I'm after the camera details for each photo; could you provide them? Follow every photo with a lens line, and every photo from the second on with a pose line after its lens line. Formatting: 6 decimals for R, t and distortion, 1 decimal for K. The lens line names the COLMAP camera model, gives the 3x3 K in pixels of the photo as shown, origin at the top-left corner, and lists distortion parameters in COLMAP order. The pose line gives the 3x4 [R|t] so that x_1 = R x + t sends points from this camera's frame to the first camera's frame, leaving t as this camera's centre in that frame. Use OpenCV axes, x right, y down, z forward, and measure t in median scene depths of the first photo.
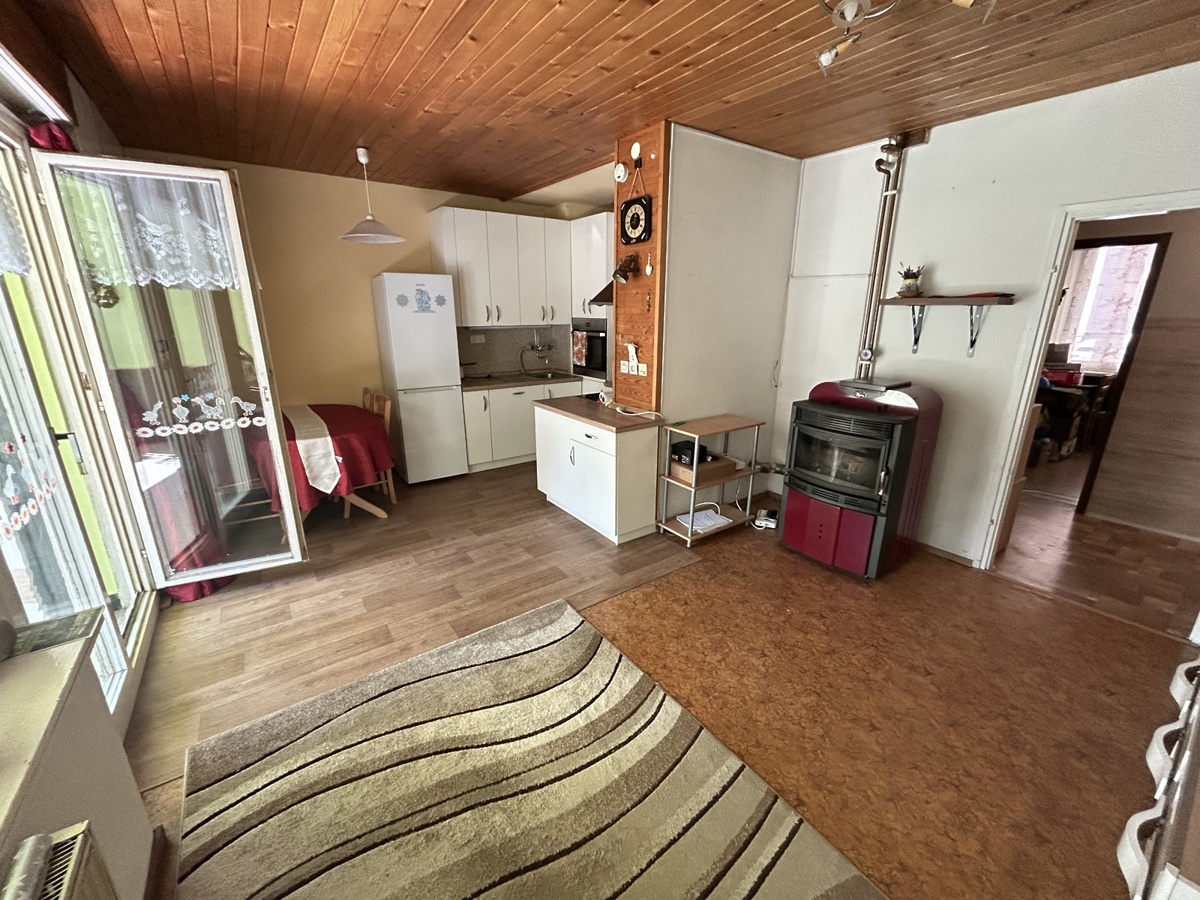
lens RADIAL K [[486.3, 0, 599.8], [0, 486.3, 451.7], [0, 0, 1]] dist [-0.001293, 0.000043]
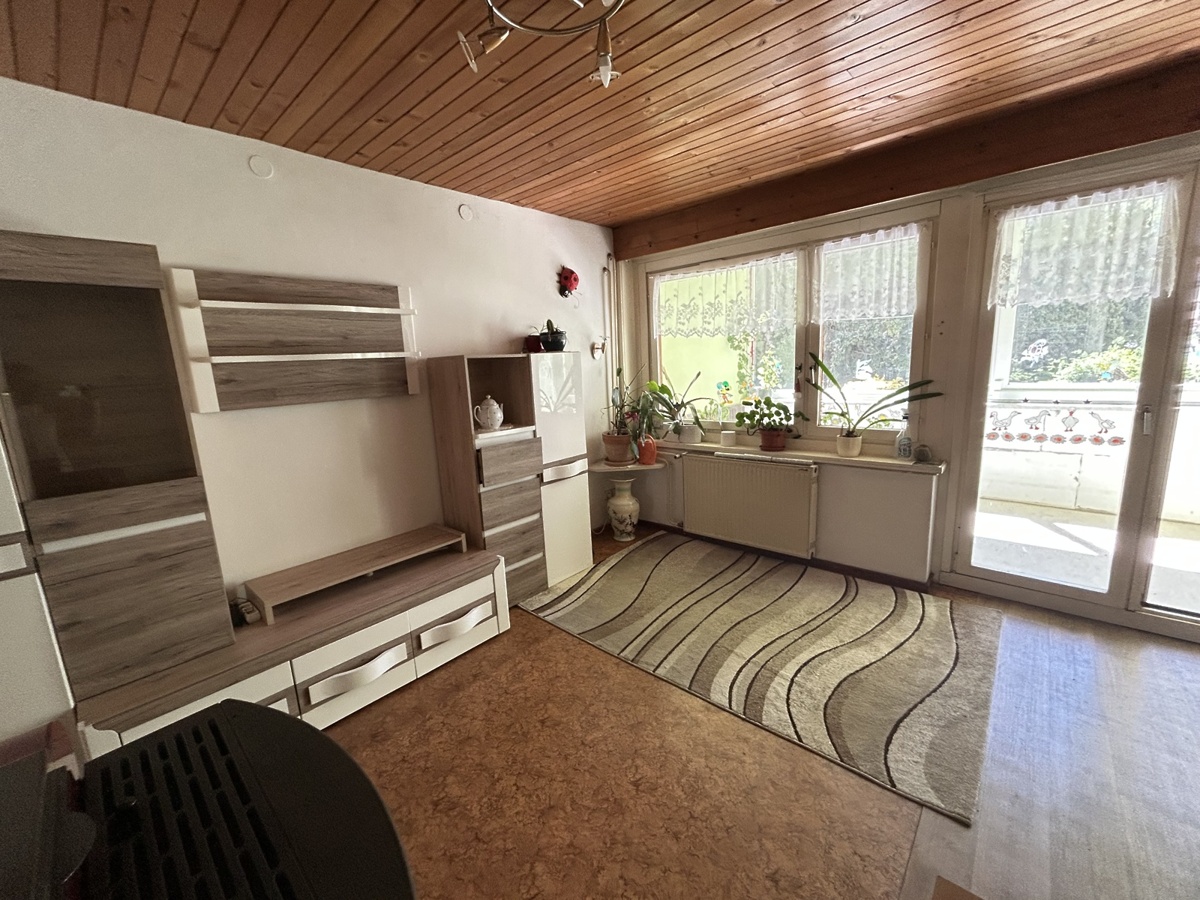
lens RADIAL K [[486.3, 0, 599.7], [0, 486.3, 453.3], [0, 0, 1]] dist [-0.001293, 0.000043]
pose [[-0.976529, 0.087912, -0.196630, 0.588104], [-0.010641, 0.892107, 0.451699, -0.463916], [0.215125, 0.443190, -0.870232, 1.677607]]
